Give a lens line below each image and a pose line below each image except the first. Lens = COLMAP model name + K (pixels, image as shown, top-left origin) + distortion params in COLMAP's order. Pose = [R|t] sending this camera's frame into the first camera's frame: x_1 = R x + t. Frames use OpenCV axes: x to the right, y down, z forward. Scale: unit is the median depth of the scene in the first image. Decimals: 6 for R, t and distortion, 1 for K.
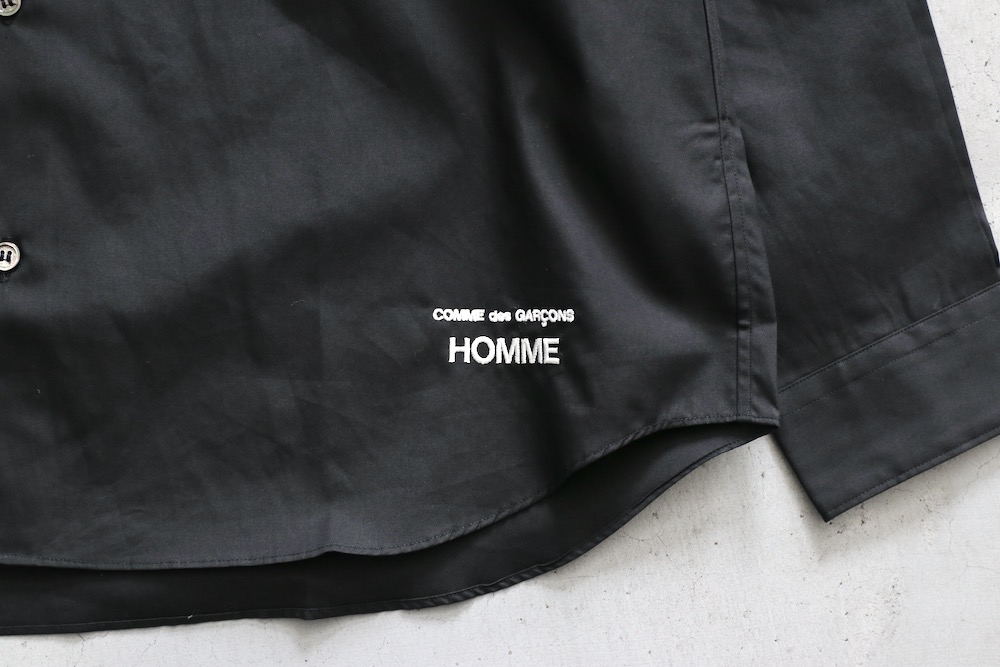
lens RADIAL K [[1731.3, 0, 505.3], [0, 1731.3, 334.8], [0, 0, 1]] dist [-0.047157, 0.000000]
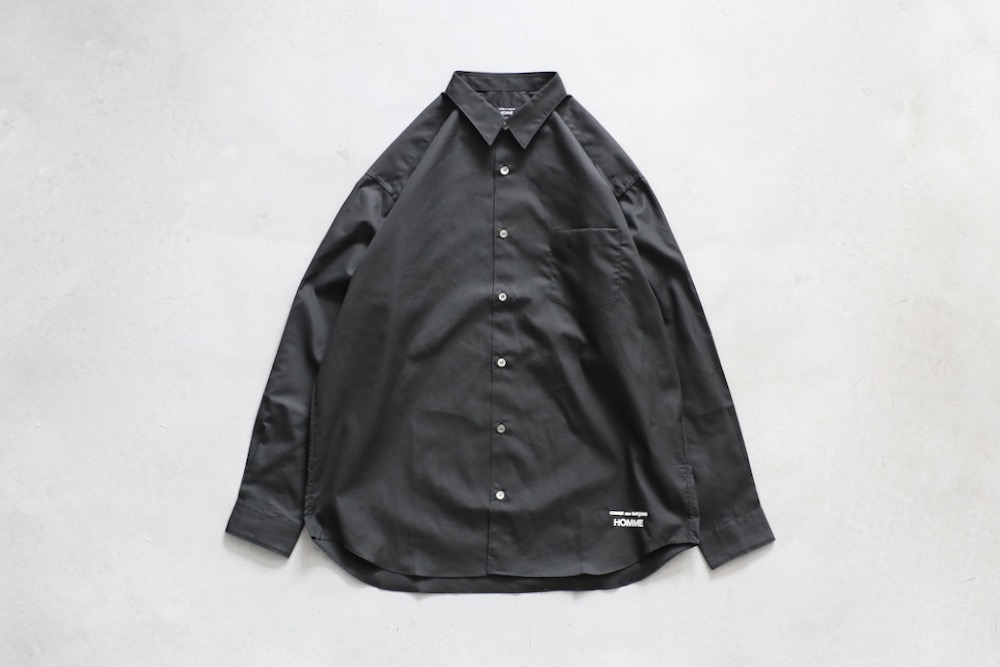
lens RADIAL K [[1338.6, 0, 497.5], [0, 1338.6, 332.1], [0, 0, 1]] dist [-0.134675, 0.000000]
pose [[0.996898, 0.017931, -0.076635, -0.071872], [-0.027692, 0.991352, -0.128271, -0.023111], [0.073672, 0.129996, 0.988774, -2.010143]]
